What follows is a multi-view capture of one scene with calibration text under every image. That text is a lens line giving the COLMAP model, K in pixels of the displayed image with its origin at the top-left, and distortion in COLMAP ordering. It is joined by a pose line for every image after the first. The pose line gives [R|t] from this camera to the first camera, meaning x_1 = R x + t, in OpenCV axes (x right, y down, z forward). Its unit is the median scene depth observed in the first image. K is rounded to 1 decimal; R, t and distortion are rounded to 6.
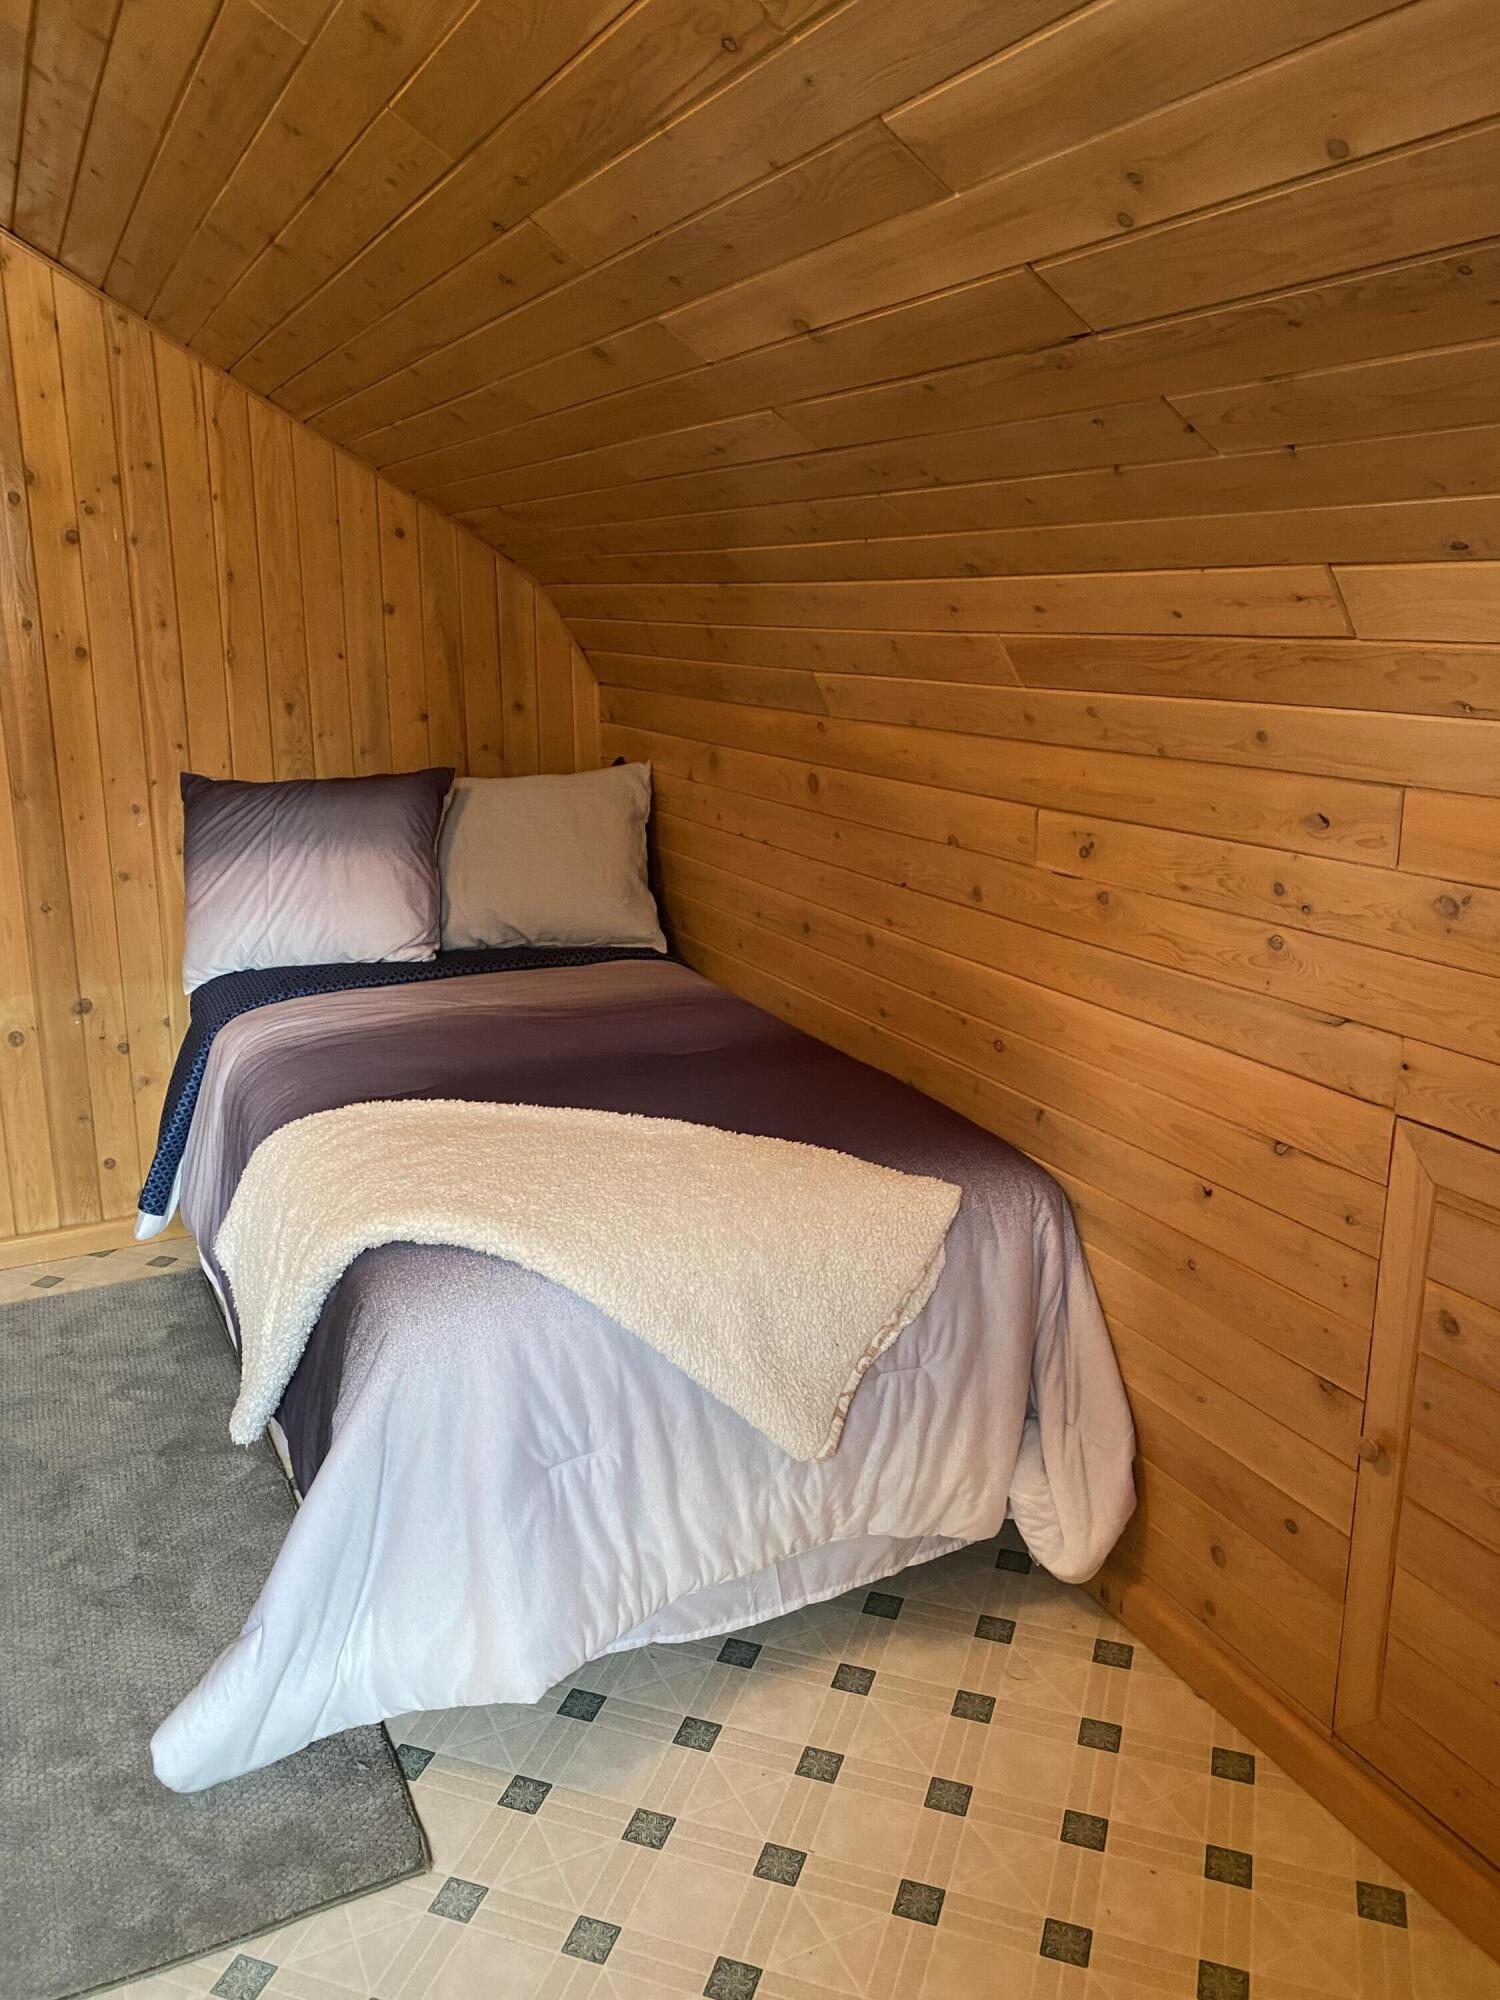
lens RADIAL K [[1531.5, 0, 743.5], [0, 1531.5, 976.7], [0, 0, 1]] dist [0.090364, -0.127795]
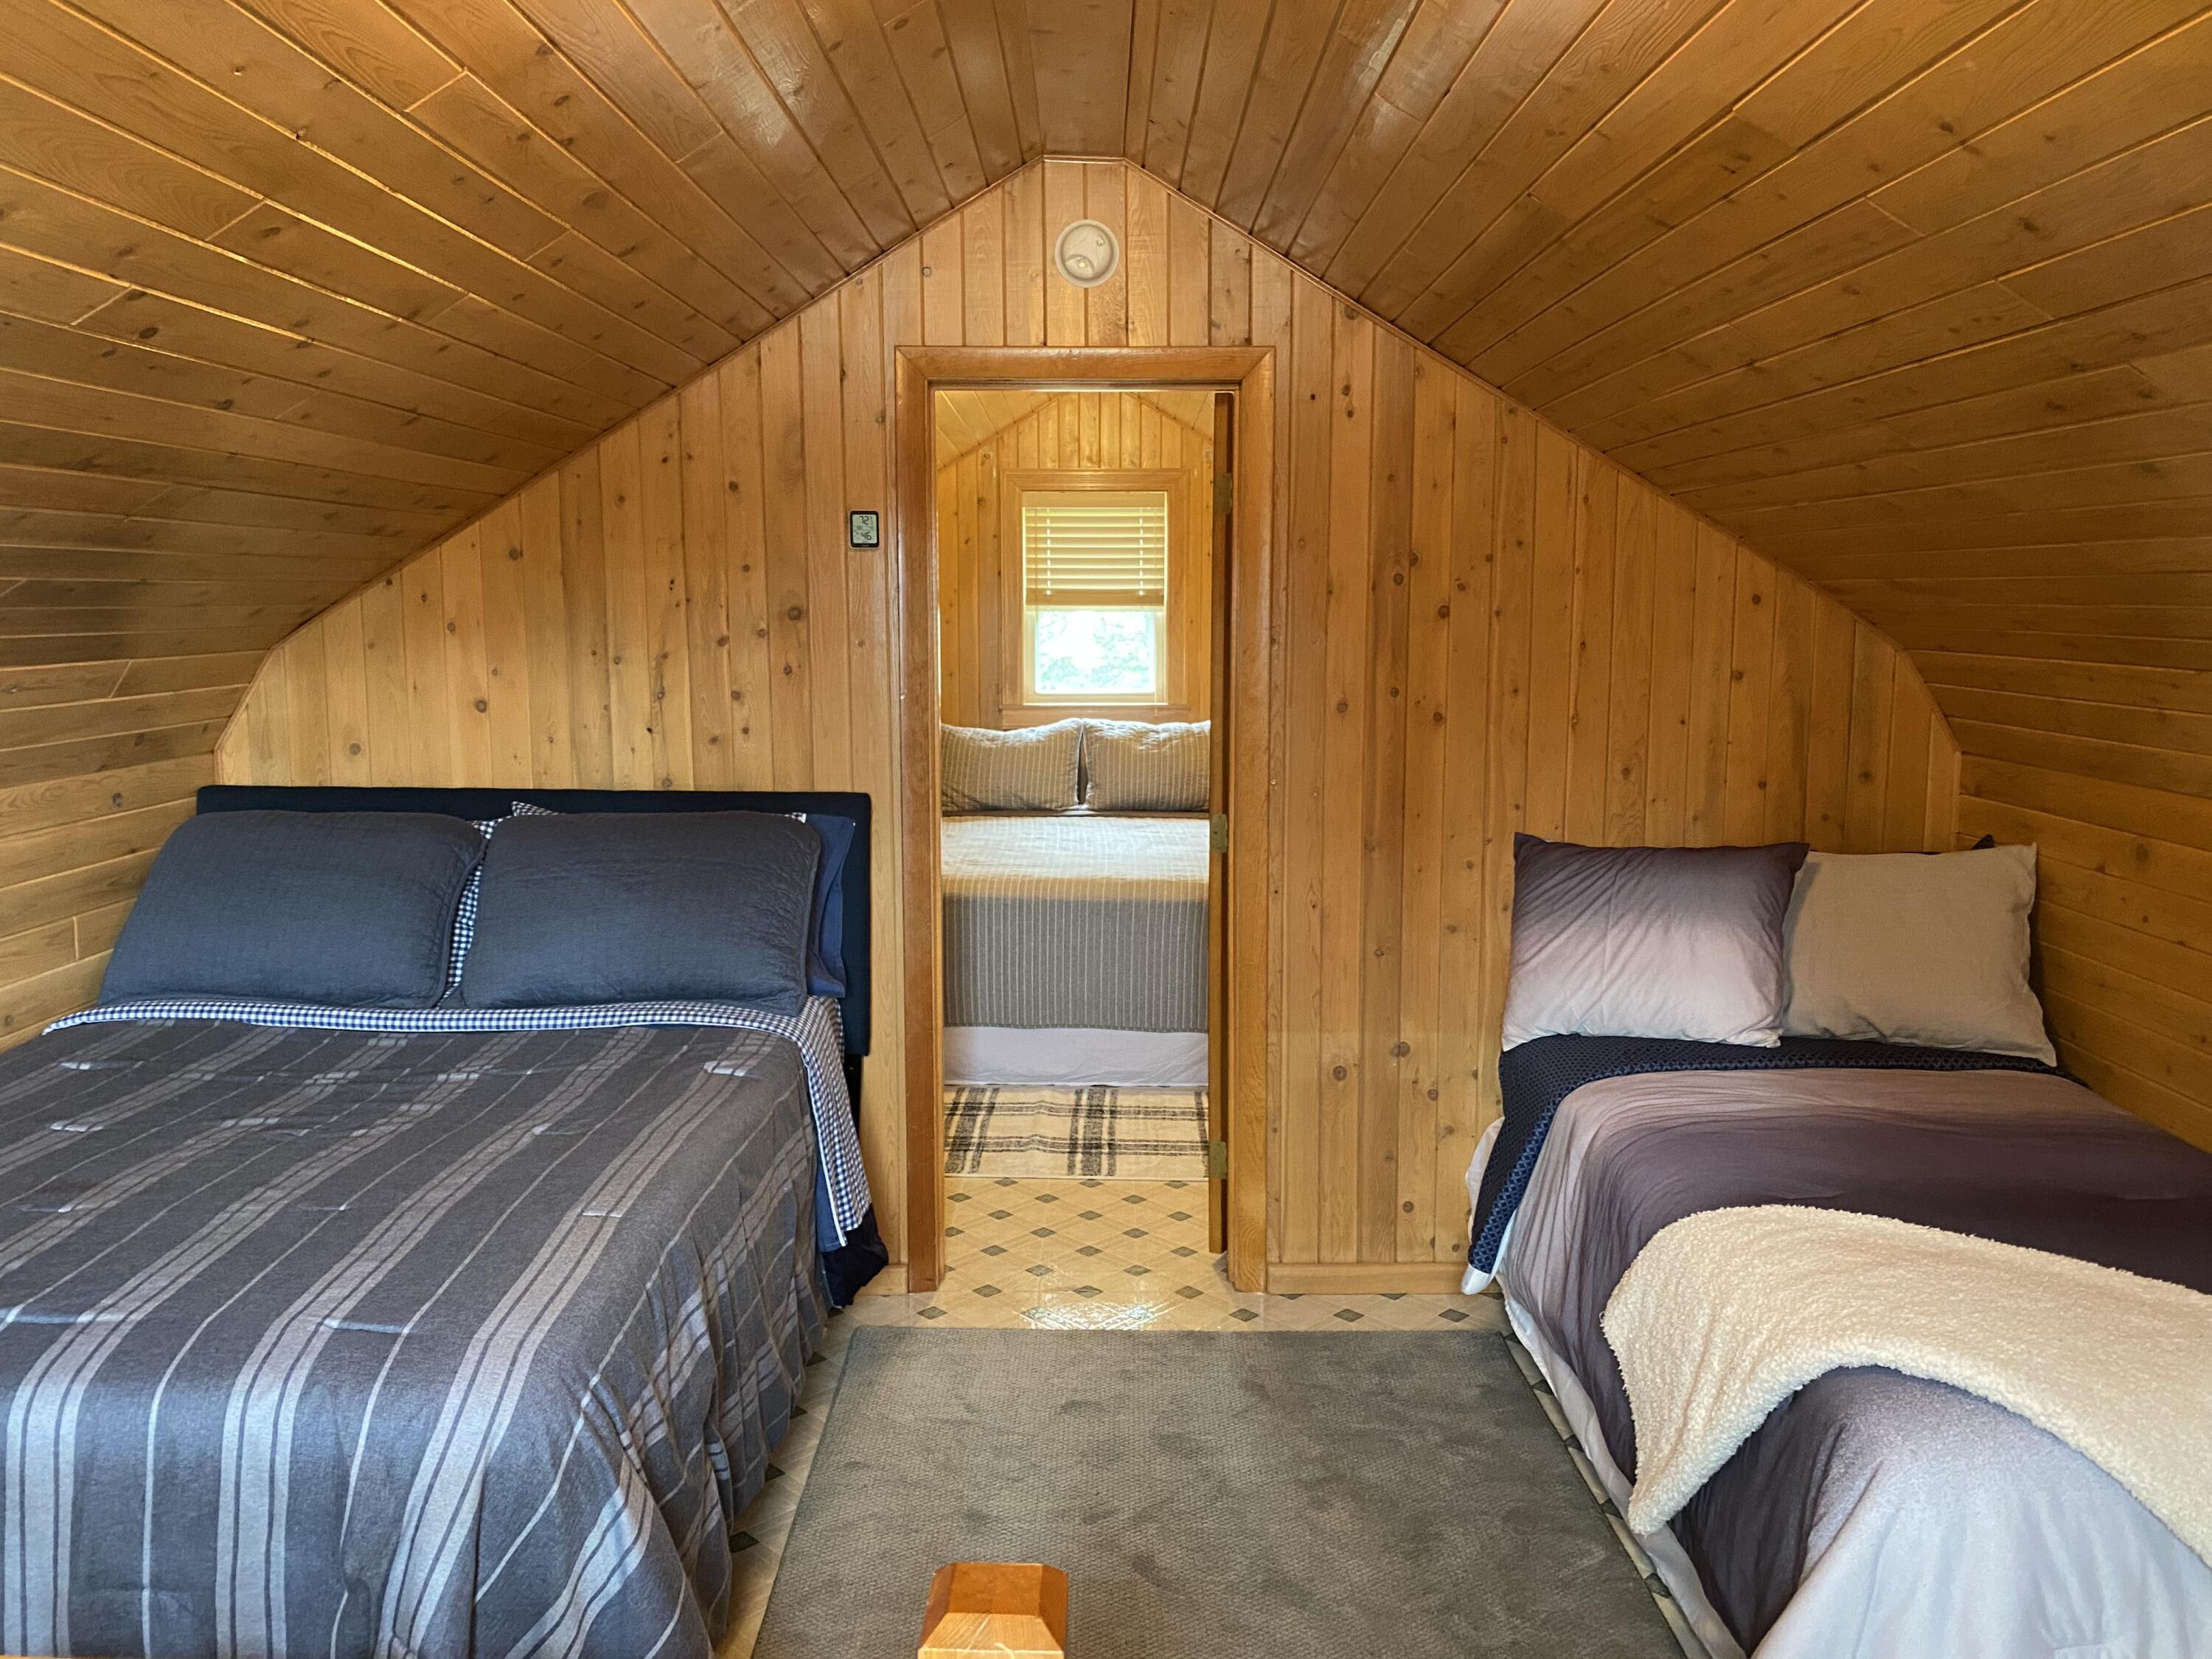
lens RADIAL K [[1718.0, 0, 1109.8], [0, 1718.0, 818.5], [0, 0, 1]] dist [0.070895, -0.037318]
pose [[0.902019, 0.054462, -0.428247, -0.122659], [-0.099985, 0.991393, -0.084520, -0.018267], [0.419958, 0.119057, 0.899700, -0.146338]]
